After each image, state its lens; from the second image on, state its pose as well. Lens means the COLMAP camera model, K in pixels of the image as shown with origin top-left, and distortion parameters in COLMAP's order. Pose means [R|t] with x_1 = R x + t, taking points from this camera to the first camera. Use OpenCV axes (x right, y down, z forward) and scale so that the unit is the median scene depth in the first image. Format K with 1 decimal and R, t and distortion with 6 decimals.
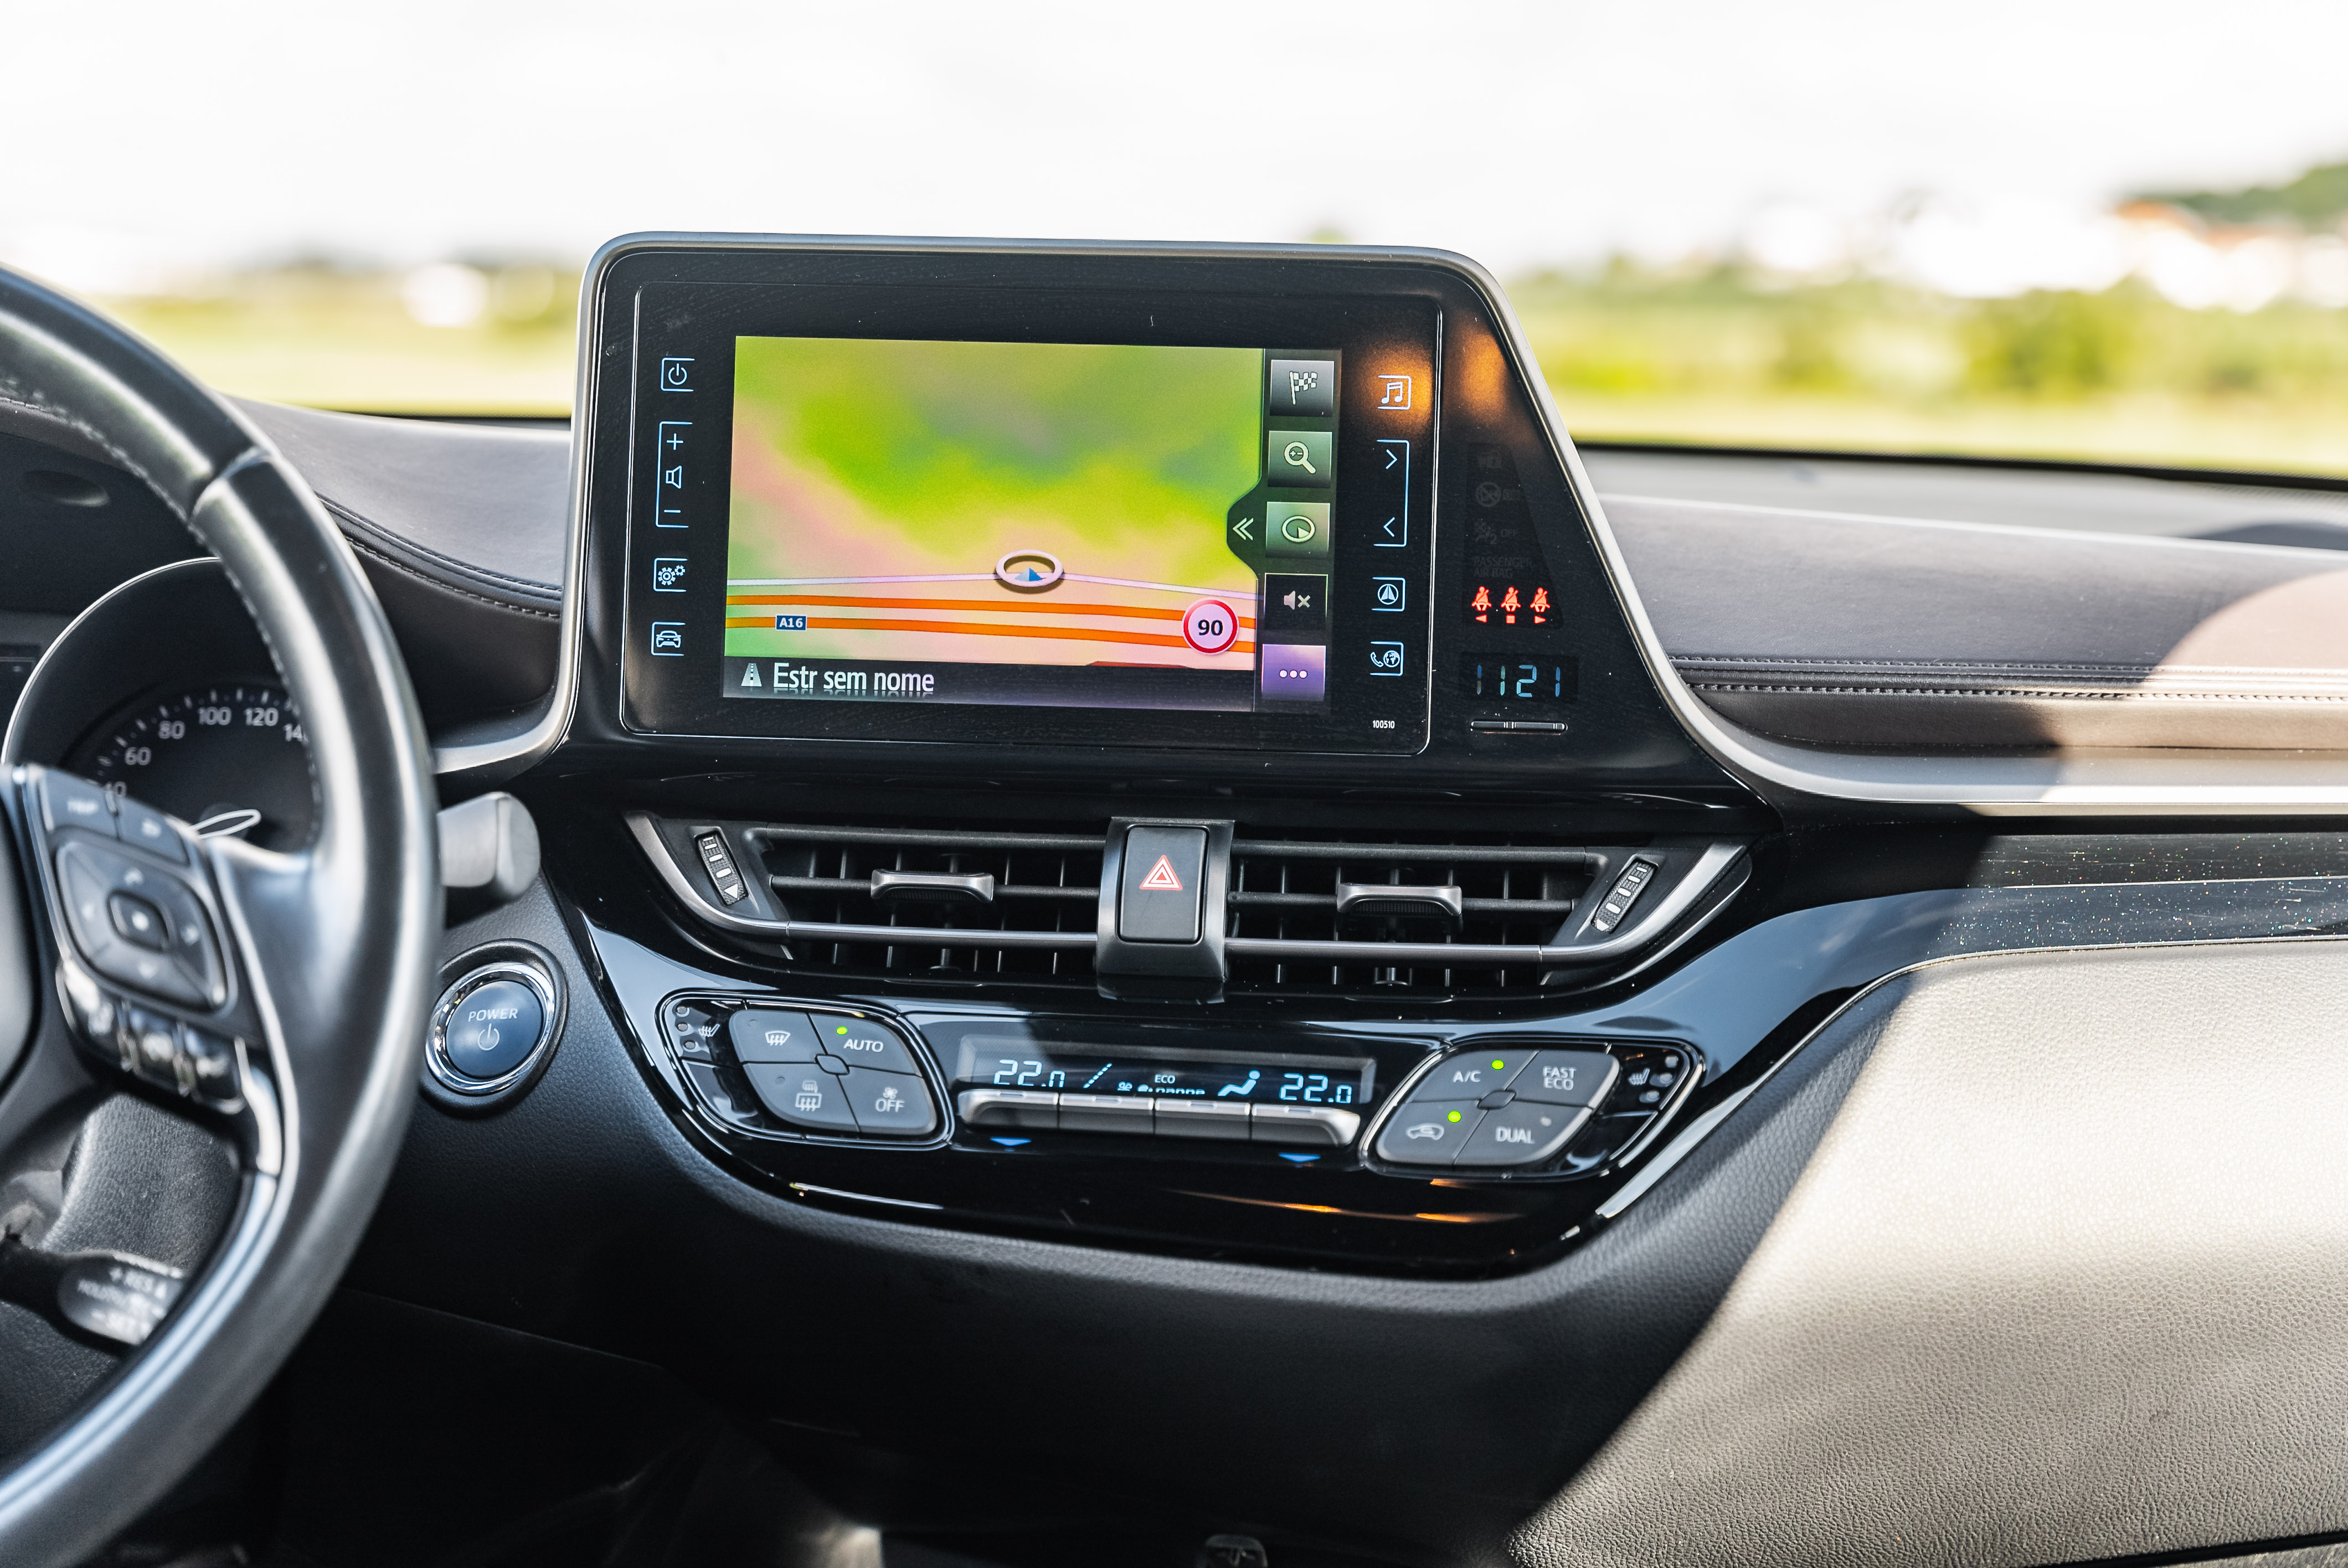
lens RADIAL K [[3797.2, 0, 1200.4], [0, 3797.2, 725.5], [0, 0, 1]] dist [0.019832, 0.000000]
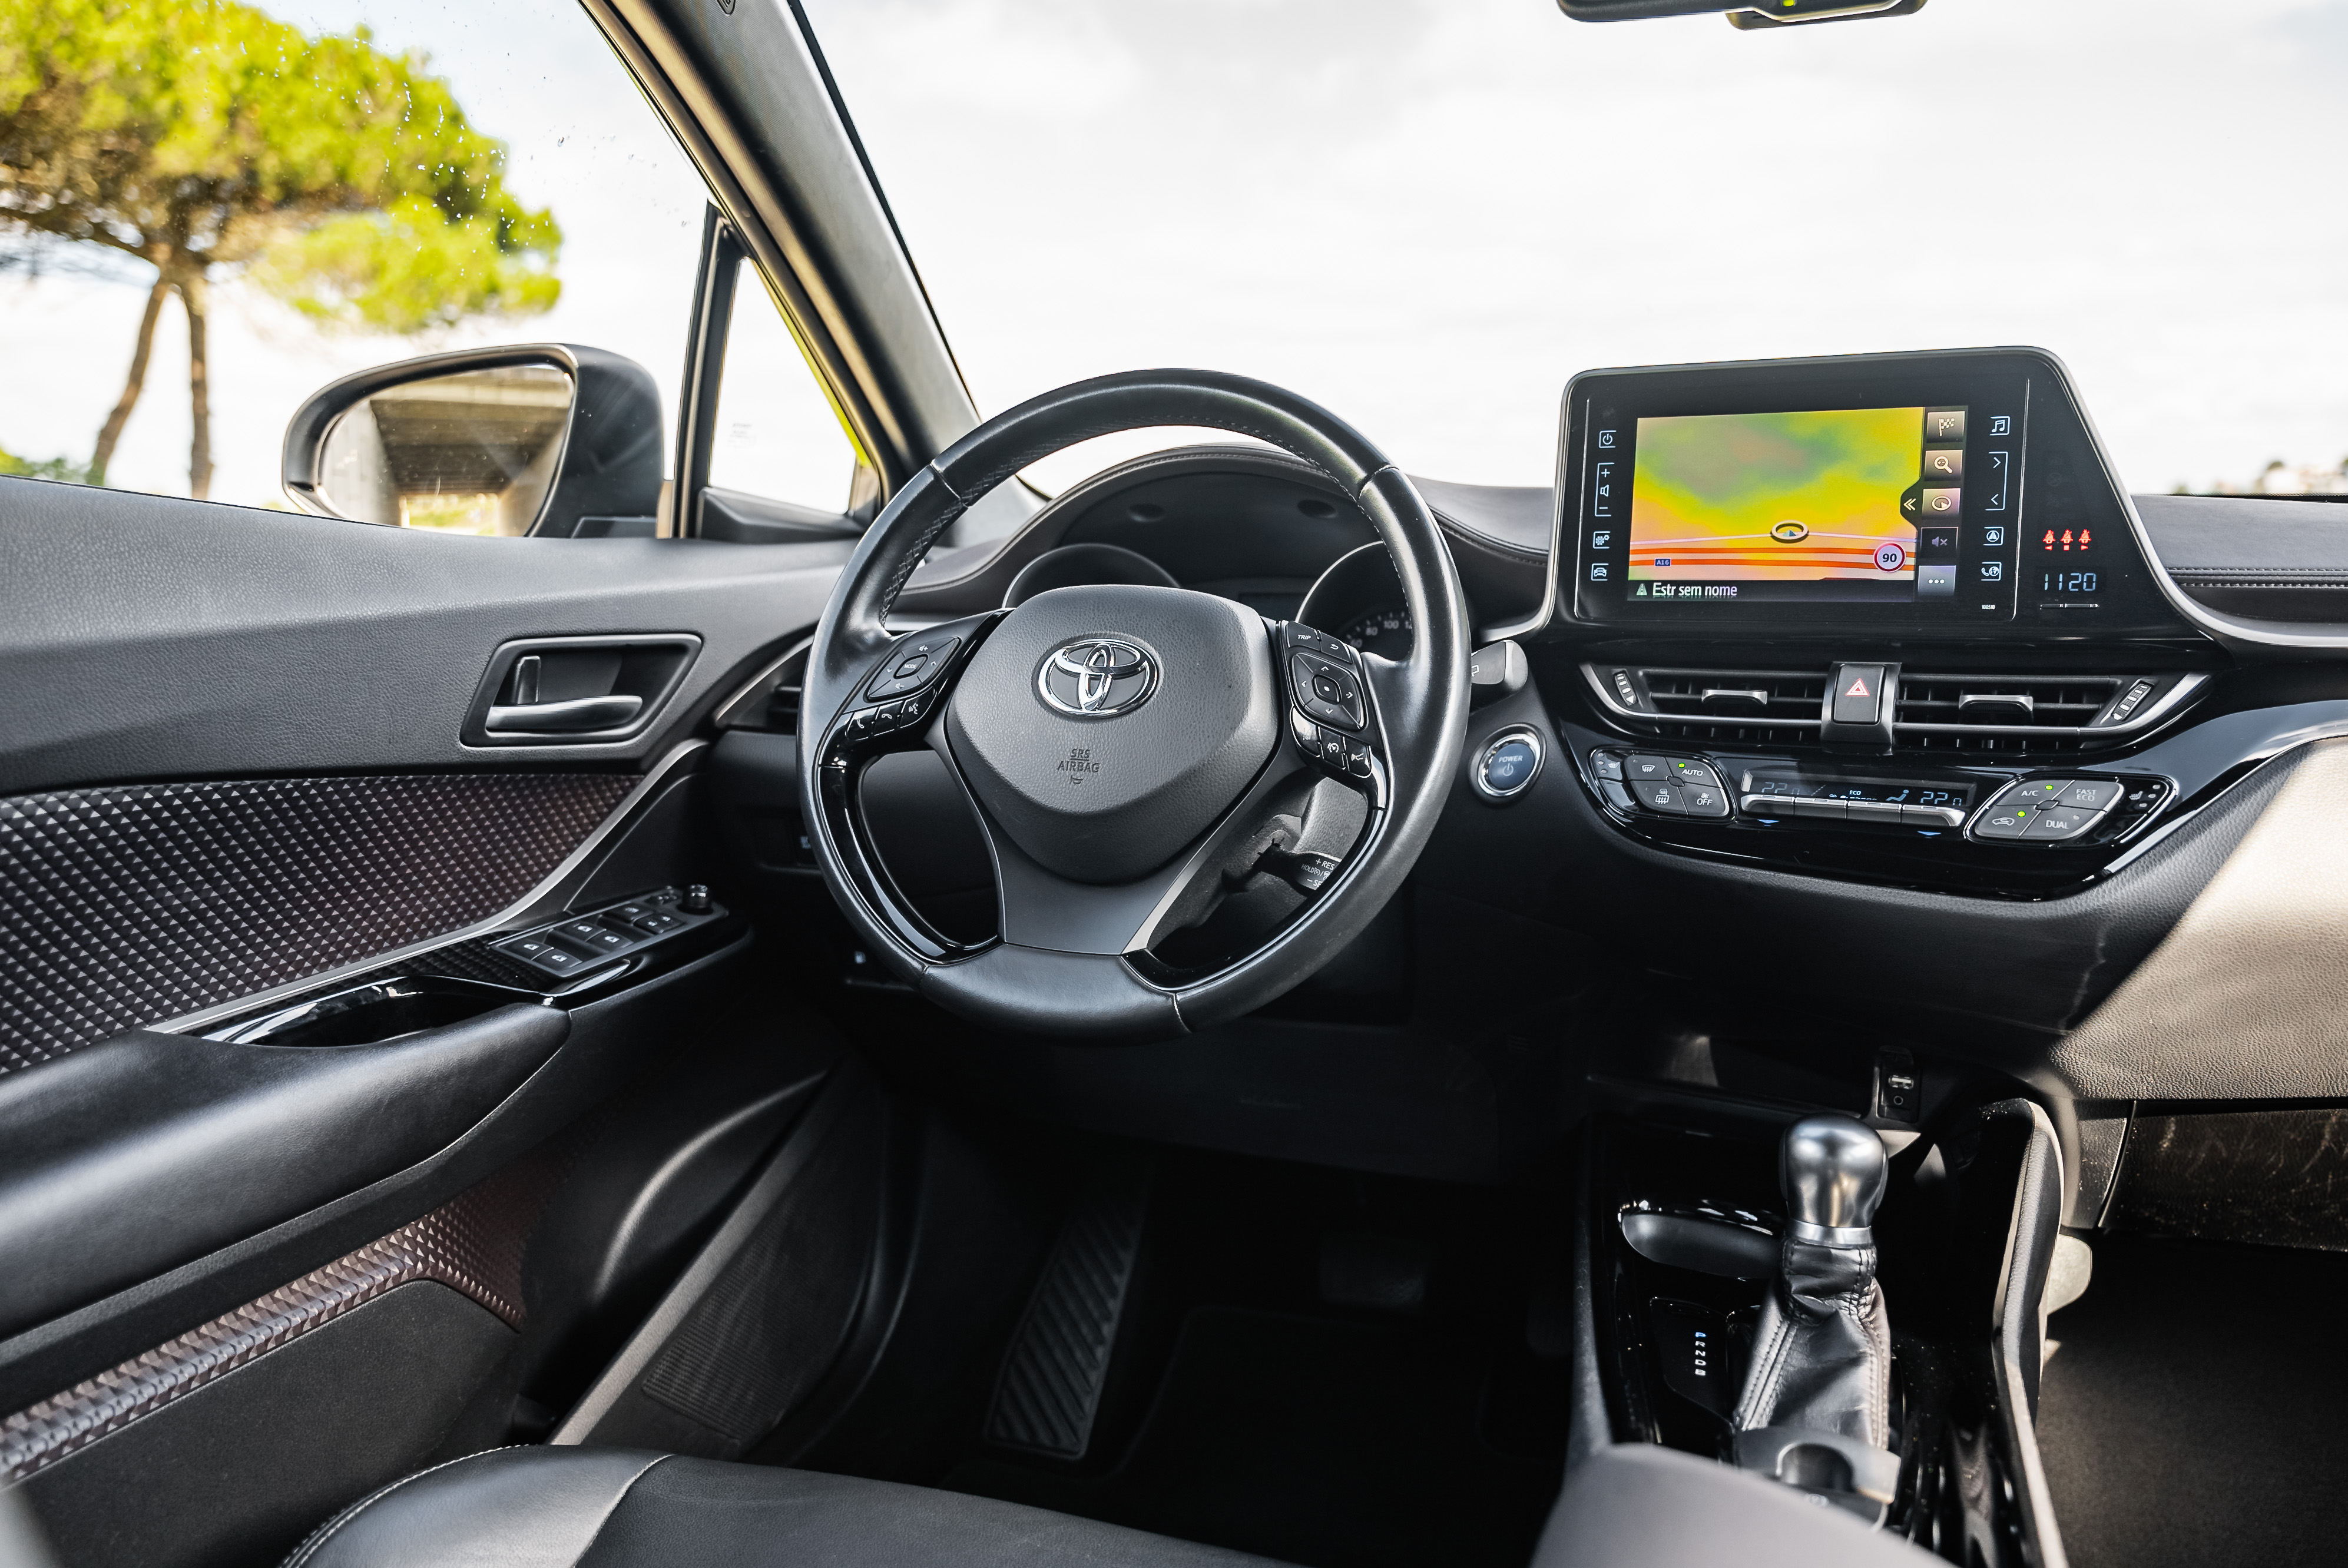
lens RADIAL K [[1710.8, 0, 1252.5], [0, 1710.8, 795.1], [0, 0, 1]] dist [-0.002778, -0.000960]
pose [[0.925350, 0.022273, -0.378460, 0.033883], [-0.010952, 0.999427, 0.032040, 0.067970], [0.378957, -0.025504, 0.925063, 0.097972]]
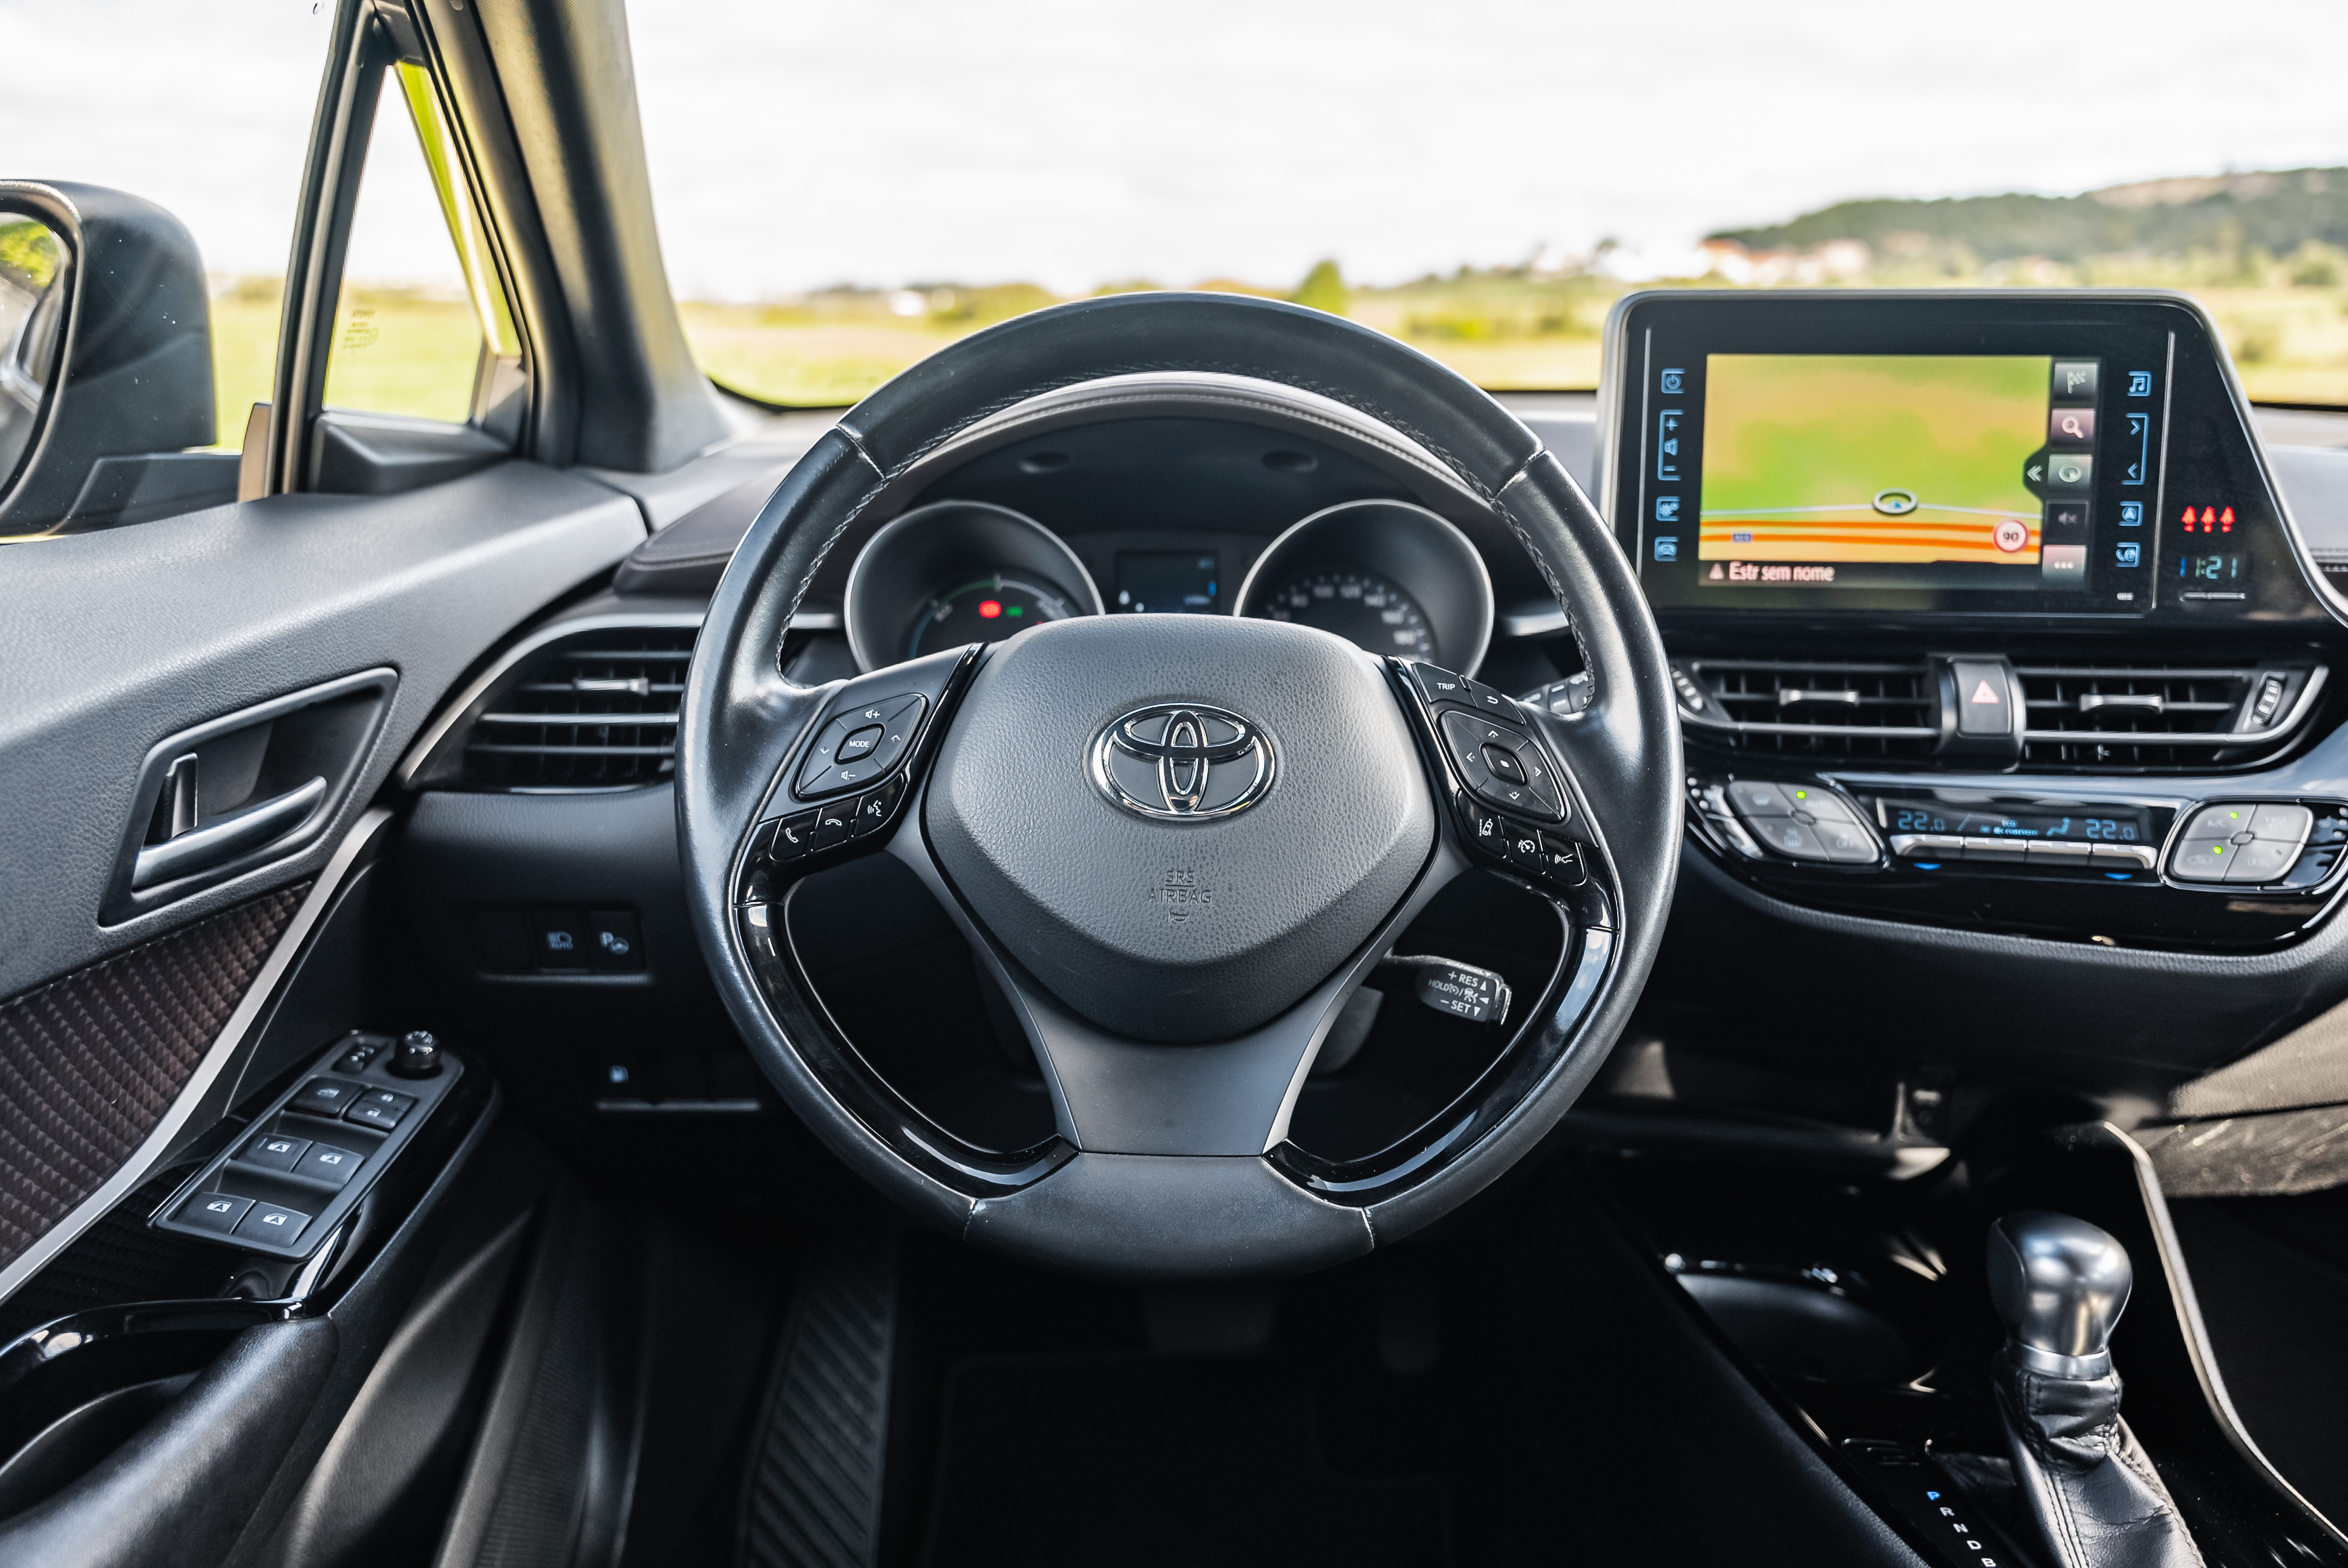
lens RADIAL K [[1710.9, 0, 1130.5], [0, 1710.9, 757.6], [0, 0, 1]] dist [-0.002778, -0.000960]
pose [[0.999193, -0.012651, -0.038135, -0.342710], [0.018299, 0.988269, 0.151622, -0.049899], [0.035769, -0.152197, 0.987703, 0.264455]]
